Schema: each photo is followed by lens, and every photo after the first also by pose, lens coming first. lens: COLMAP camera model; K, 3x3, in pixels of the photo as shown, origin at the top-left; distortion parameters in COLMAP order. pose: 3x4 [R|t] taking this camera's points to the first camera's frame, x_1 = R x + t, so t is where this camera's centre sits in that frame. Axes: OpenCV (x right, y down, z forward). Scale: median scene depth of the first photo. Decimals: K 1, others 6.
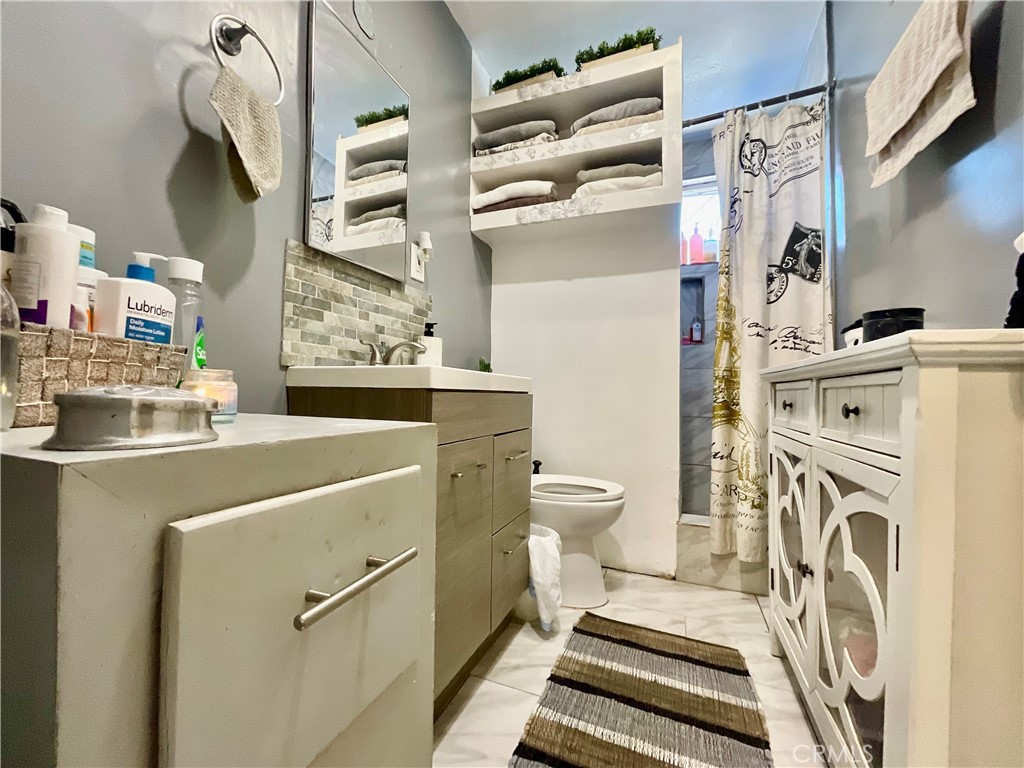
lens RADIAL K [[410.3, 0, 512.0], [0, 410.3, 384.0], [0, 0, 1]] dist [-0.003502, 0.000130]
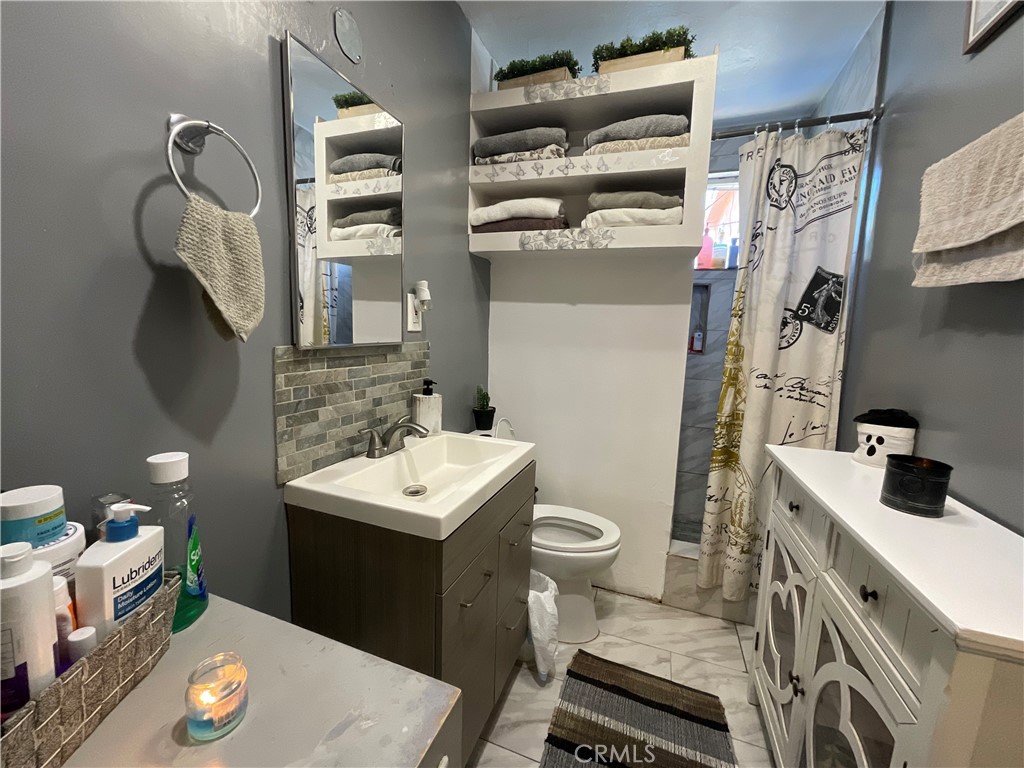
lens RADIAL K [[410.3, 0, 512.0], [0, 410.3, 384.0], [0, 0, 1]] dist [-0.003502, 0.000130]
pose [[0.999266, 0.016112, 0.034743, -0.036970], [-0.021199, 0.988238, 0.151449, -0.255231], [-0.031894, -0.152075, 0.987854, 0.053482]]
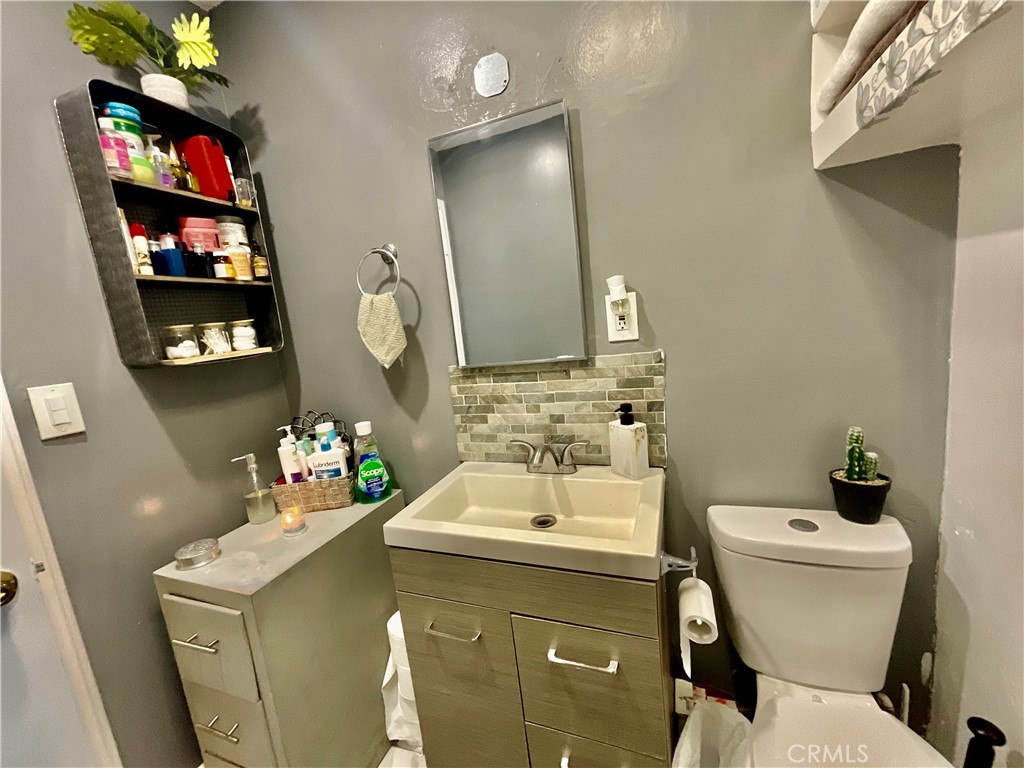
lens RADIAL K [[411.9, 0, 515.3], [0, 411.9, 383.9], [0, 0, 1]] dist [-0.011171, 0.008754]
pose [[0.025553, 0.144658, -0.989152, 0.452330], [0.127437, 0.980931, 0.146748, -0.281488], [0.991517, -0.129804, 0.006631, 0.720897]]
